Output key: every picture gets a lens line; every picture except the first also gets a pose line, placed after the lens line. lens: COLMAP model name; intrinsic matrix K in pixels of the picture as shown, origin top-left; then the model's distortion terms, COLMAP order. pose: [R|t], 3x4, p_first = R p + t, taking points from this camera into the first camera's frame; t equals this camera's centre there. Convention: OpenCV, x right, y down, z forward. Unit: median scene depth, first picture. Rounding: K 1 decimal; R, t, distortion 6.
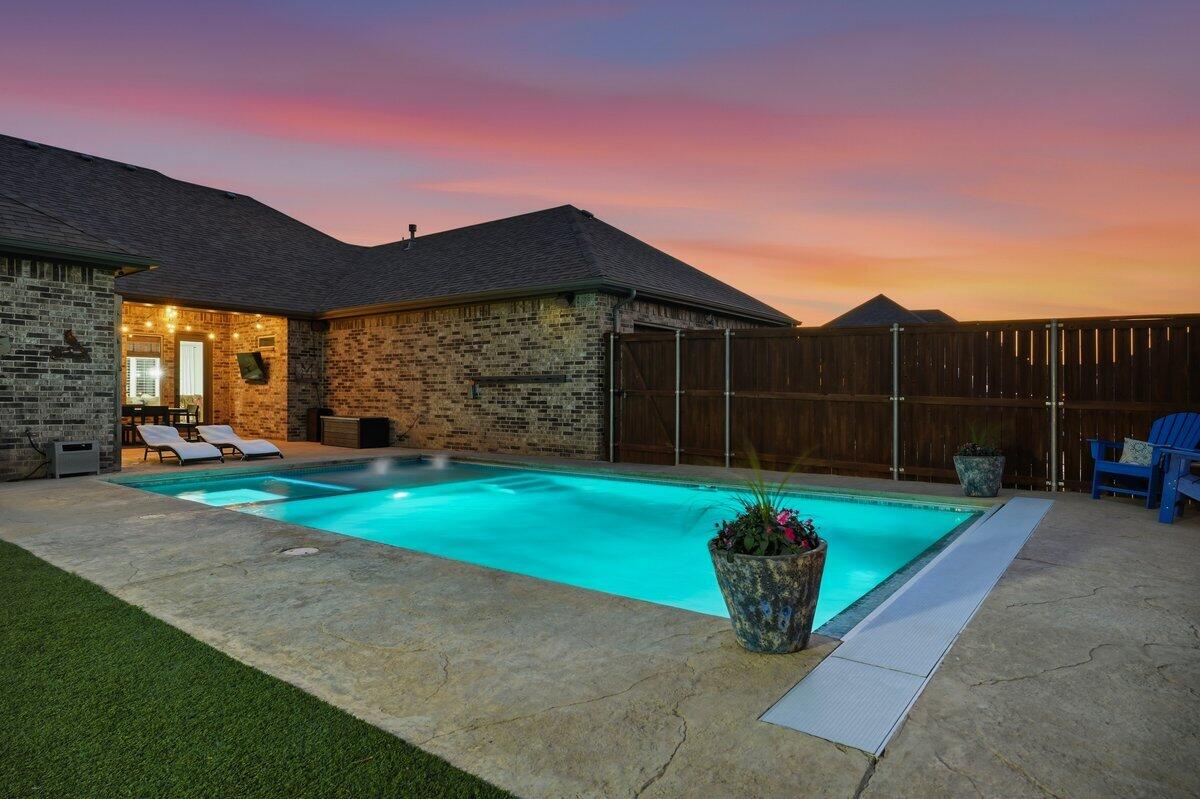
lens RADIAL K [[679.0, 0, 601.0], [0, 679.0, 400.5], [0, 0, 1]] dist [0.006882, 0.003187]
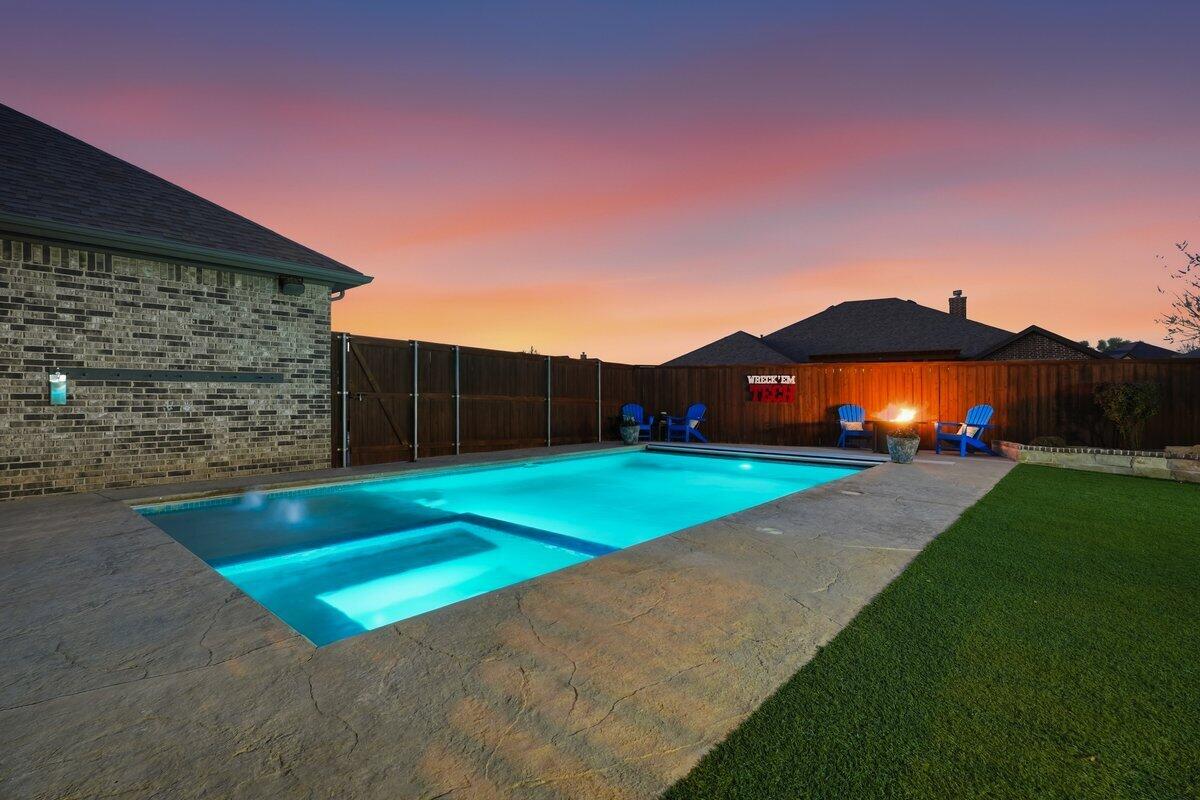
lens RADIAL K [[555.1, 0, 592.9], [0, 555.1, 398.6], [0, 0, 1]] dist [0.000862, 0.000279]
pose [[0.082583, -0.011774, 0.996515, -0.631602], [-0.000023, 0.999930, 0.011816, -0.013735], [-0.996584, -0.000999, 0.082577, 0.503736]]
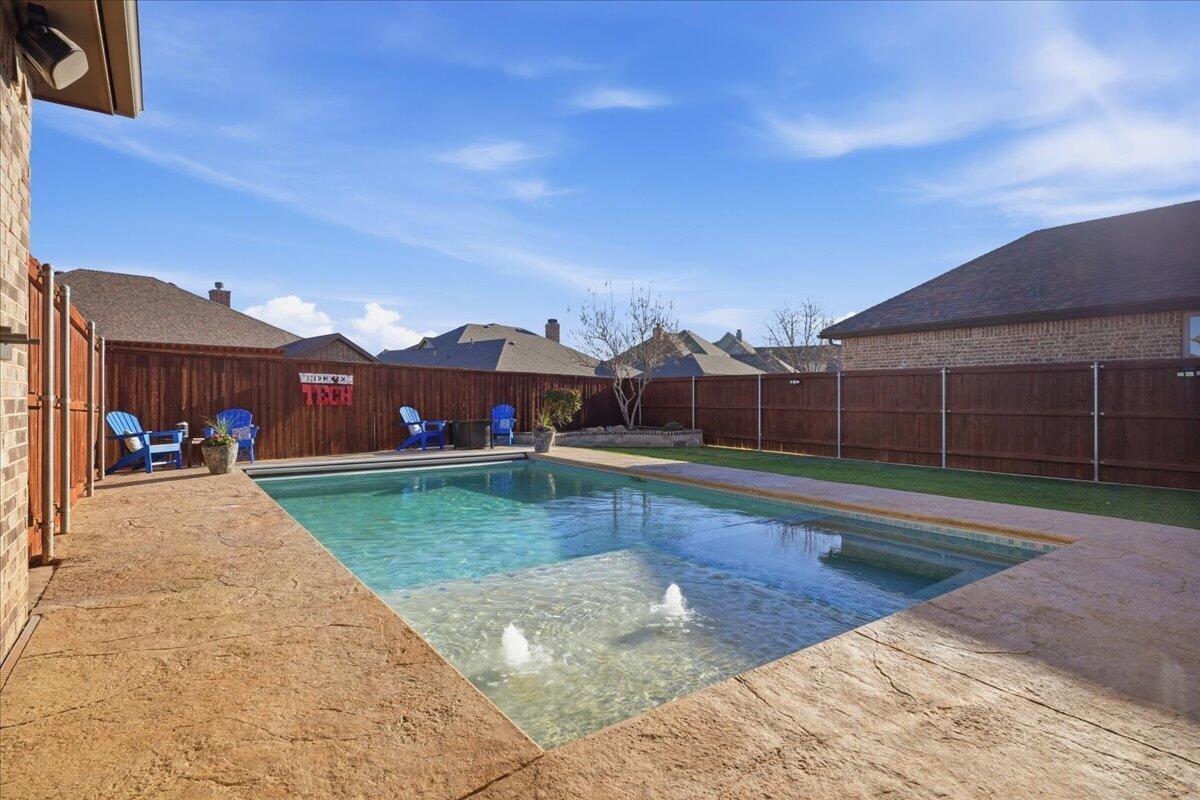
lens RADIAL K [[619.4, 0, 605.9], [0, 619.4, 397.1], [0, 0, 1]] dist [-0.010170, -0.000423]
pose [[-0.959858, -0.008012, 0.280372, -0.296250], [-0.007567, 0.999968, 0.002672, -0.013562], [-0.280384, 0.000443, -0.959888, 1.035661]]
